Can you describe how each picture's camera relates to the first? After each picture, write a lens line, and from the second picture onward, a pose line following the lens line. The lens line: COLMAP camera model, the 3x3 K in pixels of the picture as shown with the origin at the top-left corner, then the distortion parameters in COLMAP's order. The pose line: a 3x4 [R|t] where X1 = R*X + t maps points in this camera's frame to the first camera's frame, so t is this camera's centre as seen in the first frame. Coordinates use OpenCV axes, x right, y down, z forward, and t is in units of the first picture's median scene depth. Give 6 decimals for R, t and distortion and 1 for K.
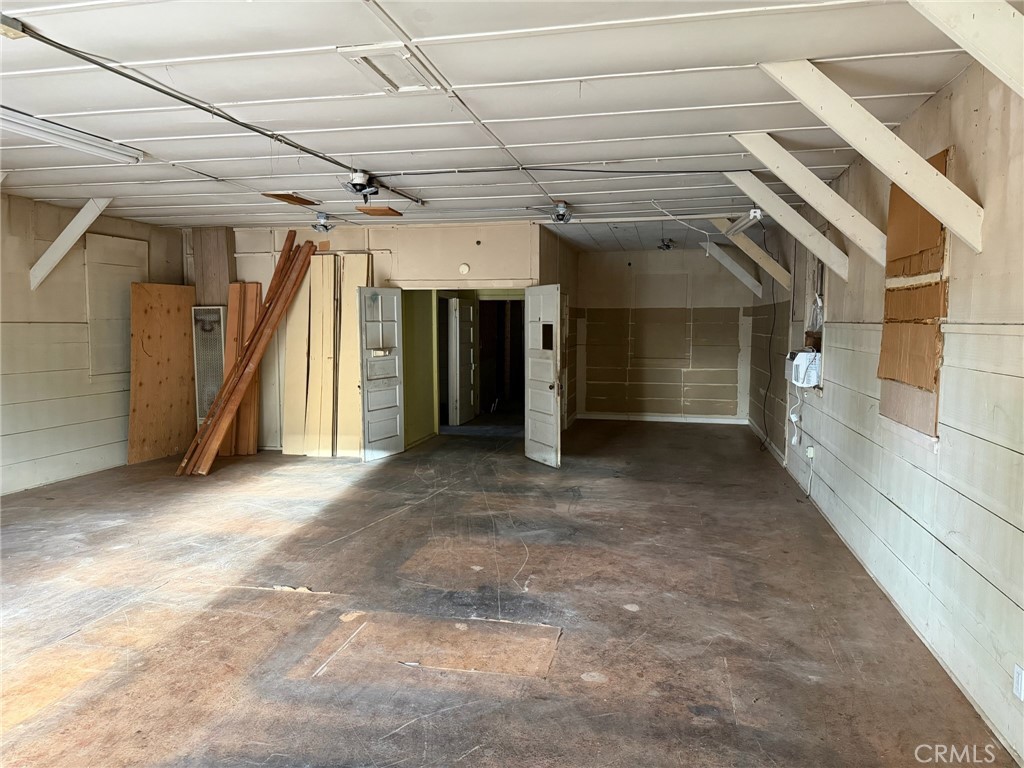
lens RADIAL K [[726.4, 0, 535.7], [0, 726.4, 382.7], [0, 0, 1]] dist [0.046339, -0.079131]
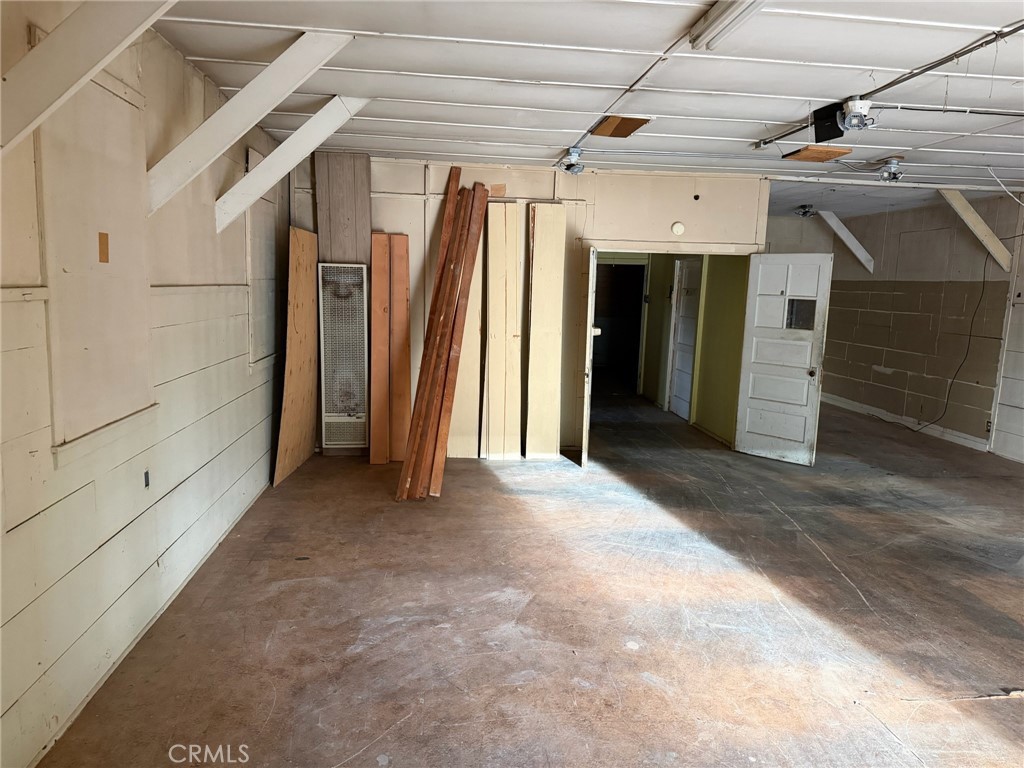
lens RADIAL K [[726.4, 0, 508.2], [0, 726.4, 386.0], [0, 0, 1]] dist [0.046339, -0.079131]
pose [[0.956646, -0.013539, 0.290938, -0.577089], [-0.005293, 0.997946, 0.063845, -0.033090], [-0.291205, -0.062617, 0.954609, 0.277383]]
